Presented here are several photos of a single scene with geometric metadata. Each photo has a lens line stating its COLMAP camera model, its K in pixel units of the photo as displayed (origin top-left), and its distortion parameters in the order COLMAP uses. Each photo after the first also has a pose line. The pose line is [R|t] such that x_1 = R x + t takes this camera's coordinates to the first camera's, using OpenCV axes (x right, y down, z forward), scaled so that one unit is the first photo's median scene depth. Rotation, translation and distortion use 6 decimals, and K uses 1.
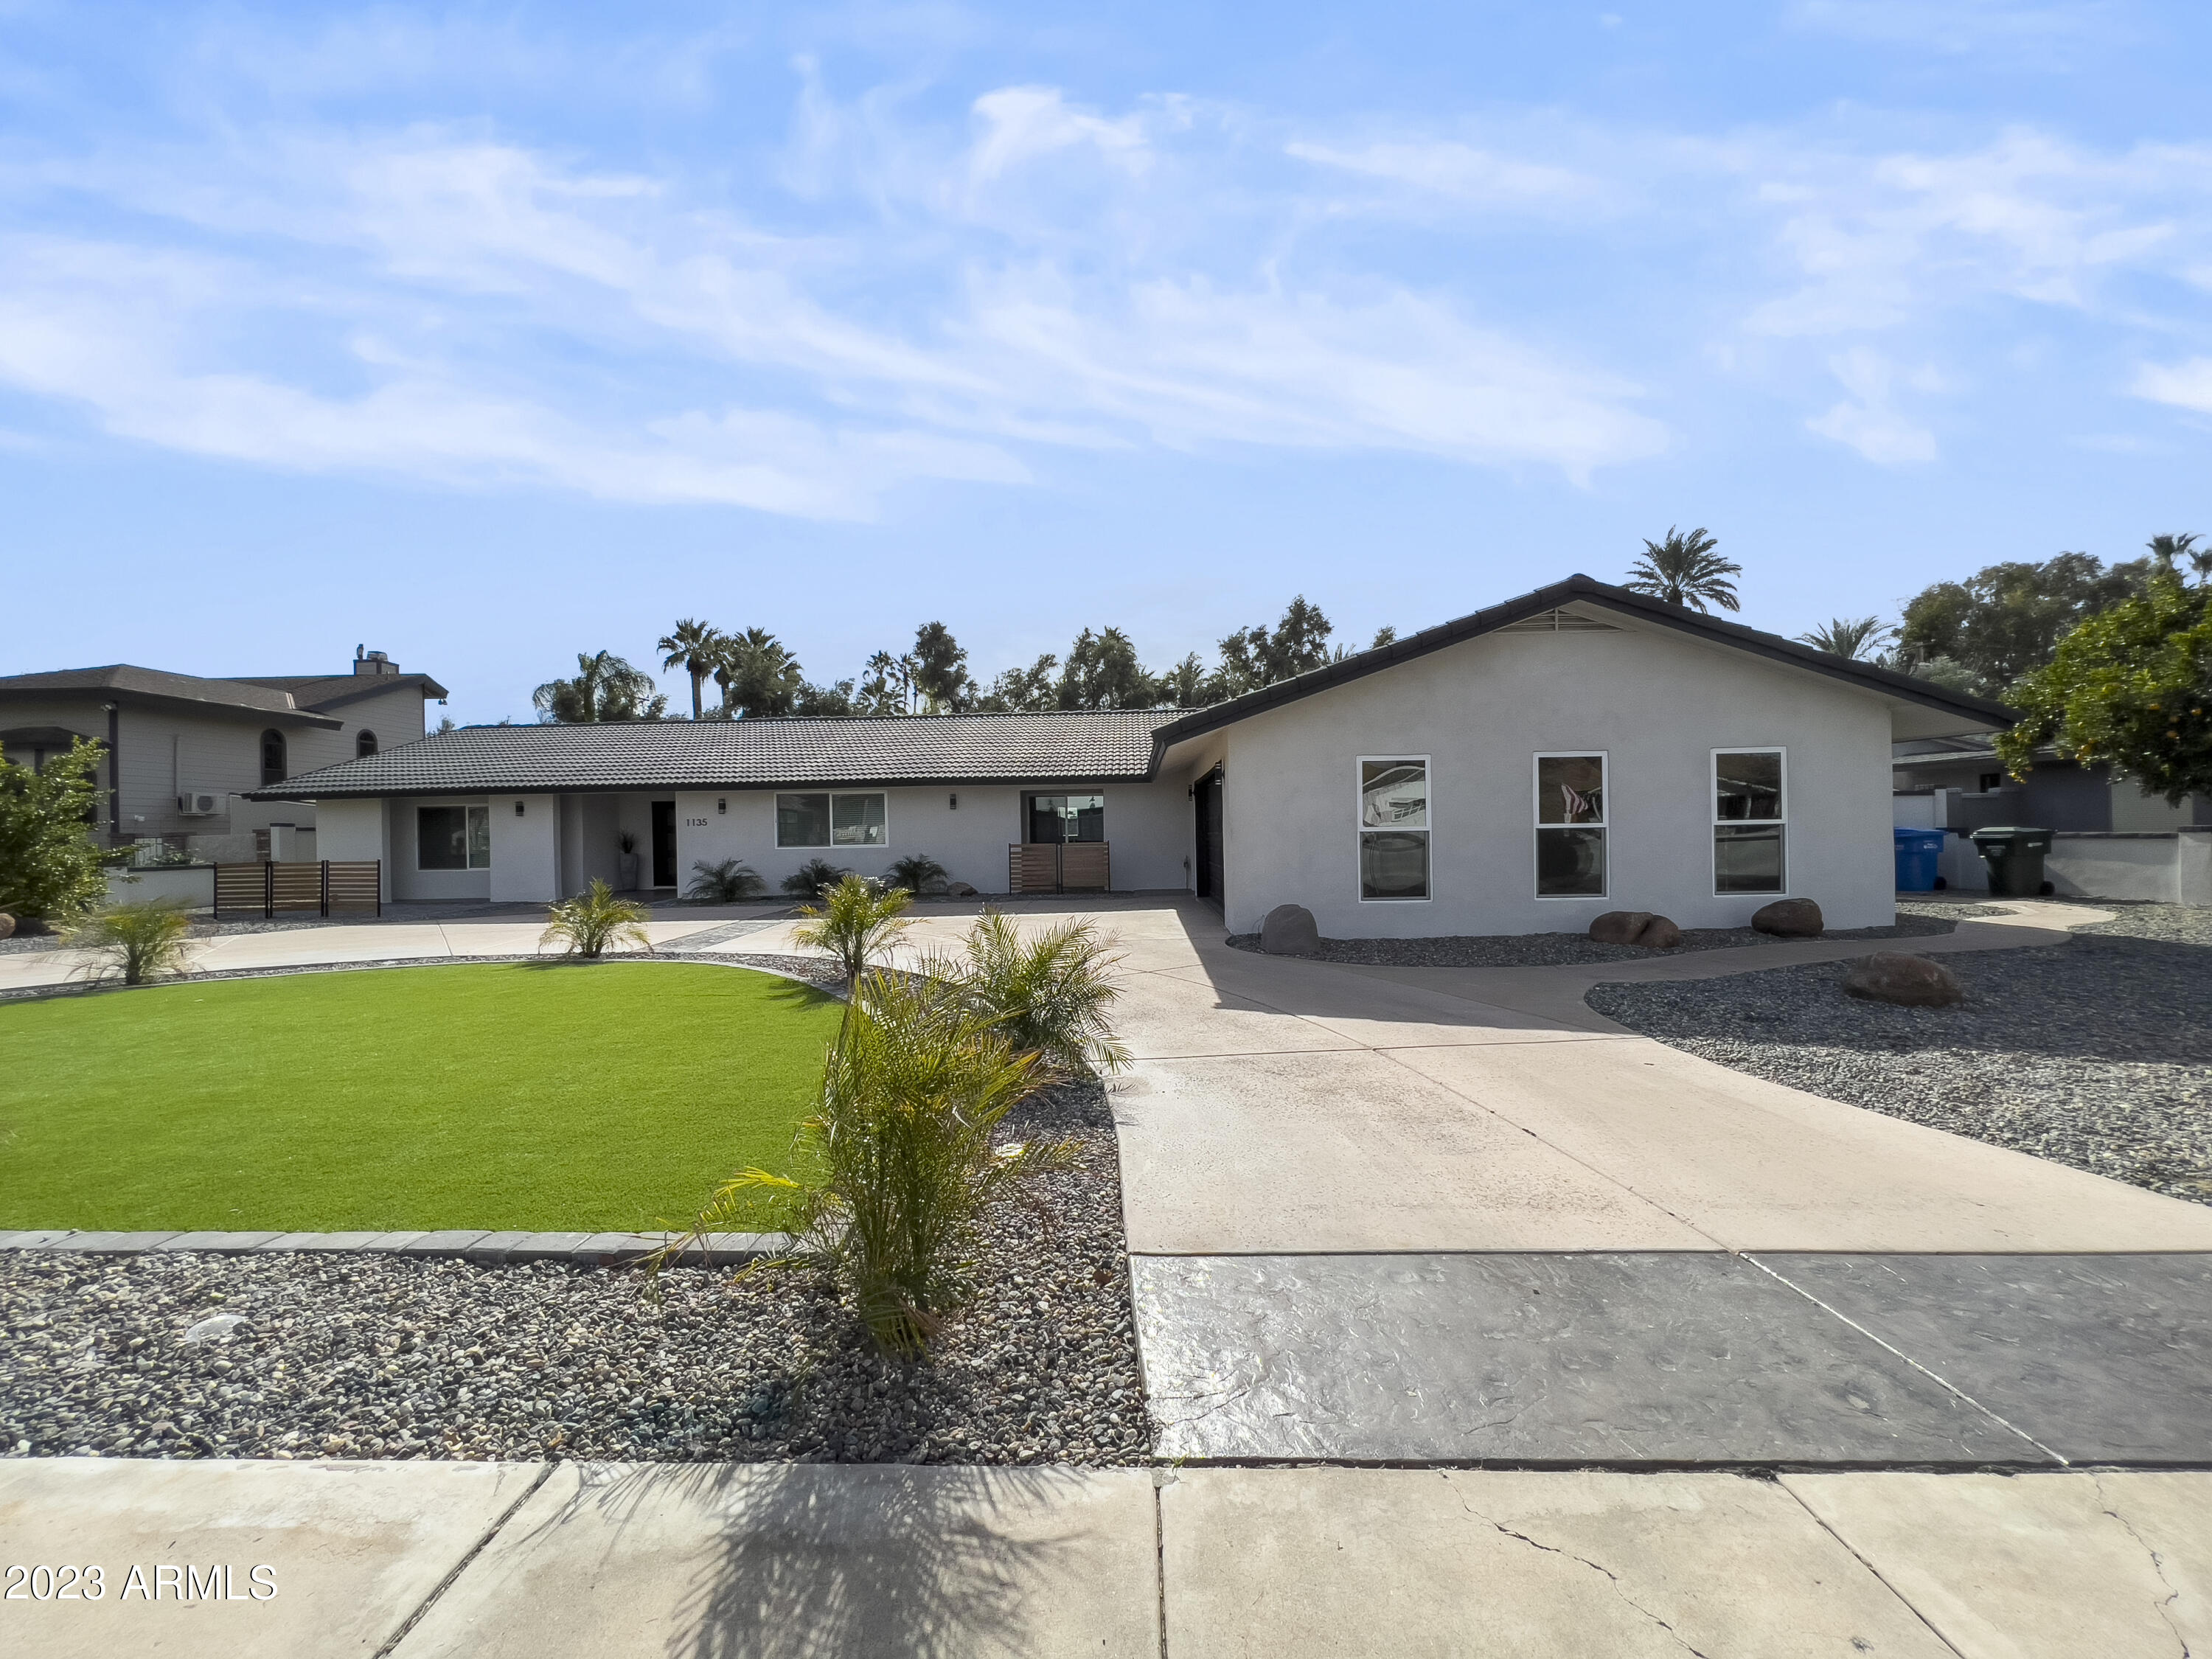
lens RADIAL K [[889.2, 0, 1097.4], [0, 889.2, 838.3], [0, 0, 1]] dist [-0.002945, 0.000772]
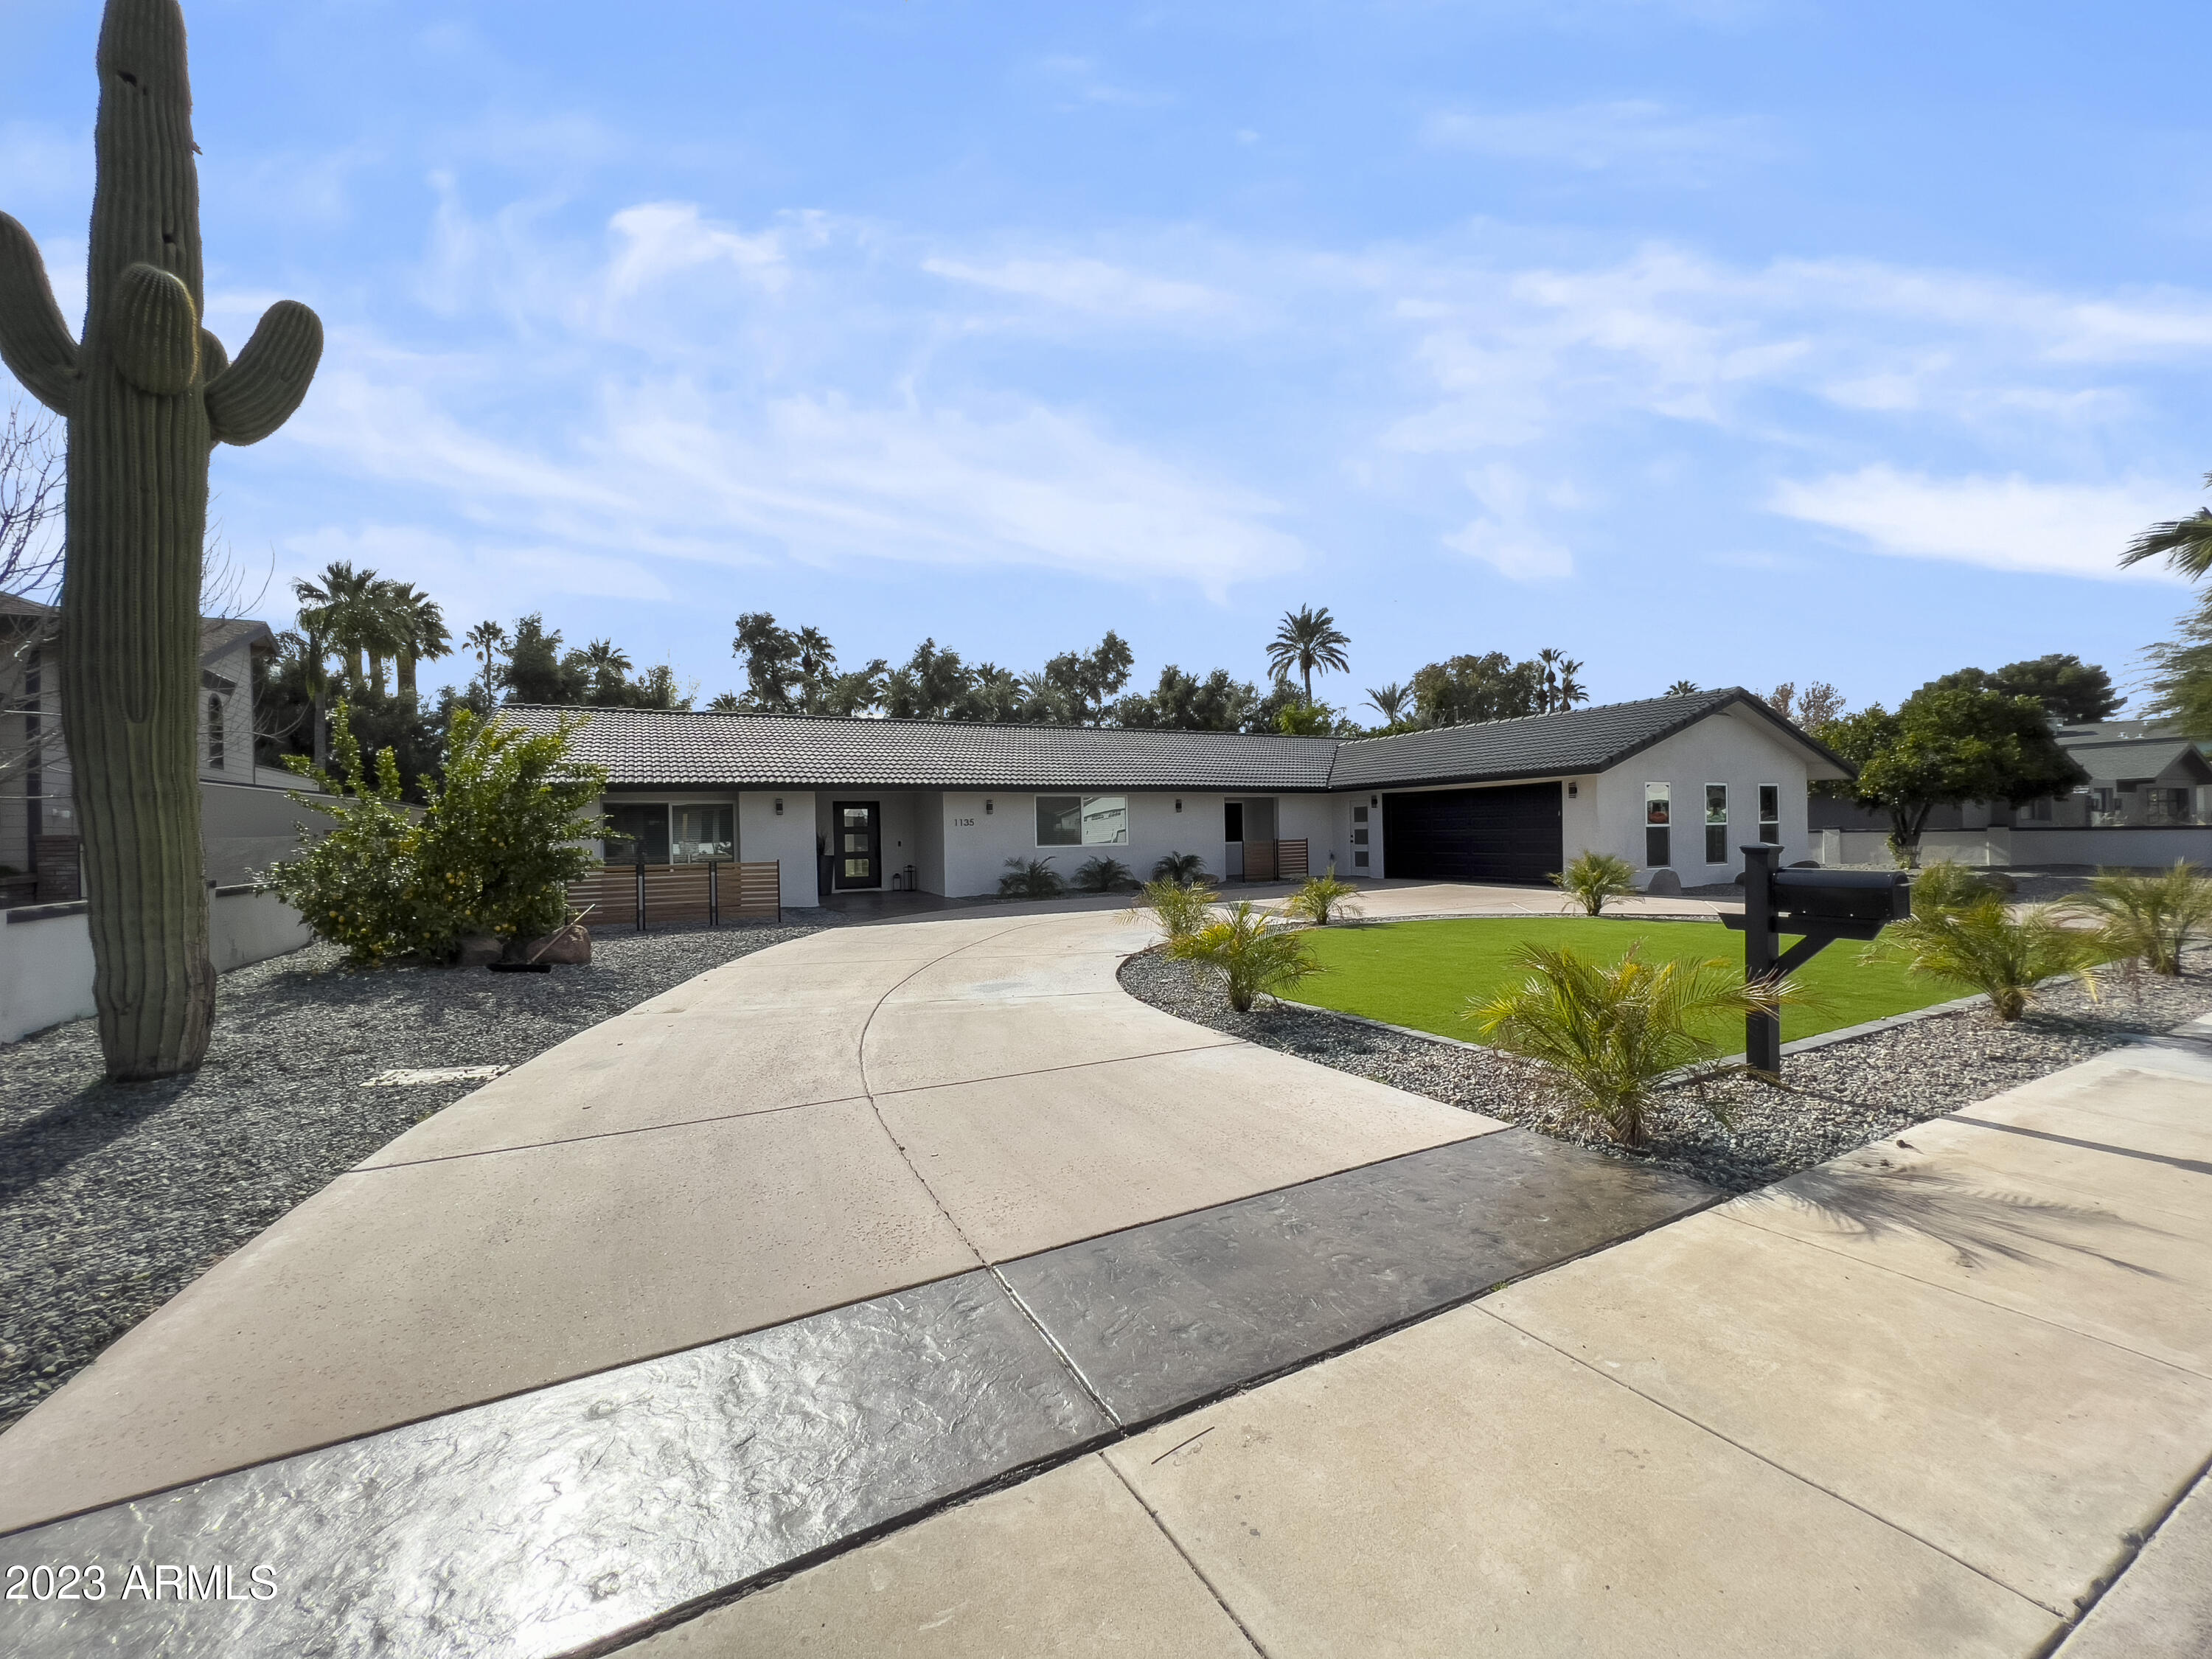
lens RADIAL K [[889.2, 0, 1106.0], [0, 889.2, 830.0], [0, 0, 1]] dist [-0.002945, 0.000772]
pose [[0.871991, 0.001321, 0.489520, -0.322973], [0.008052, 0.999822, -0.017042, 0.003727], [-0.489456, 0.018802, 0.871825, 0.010441]]
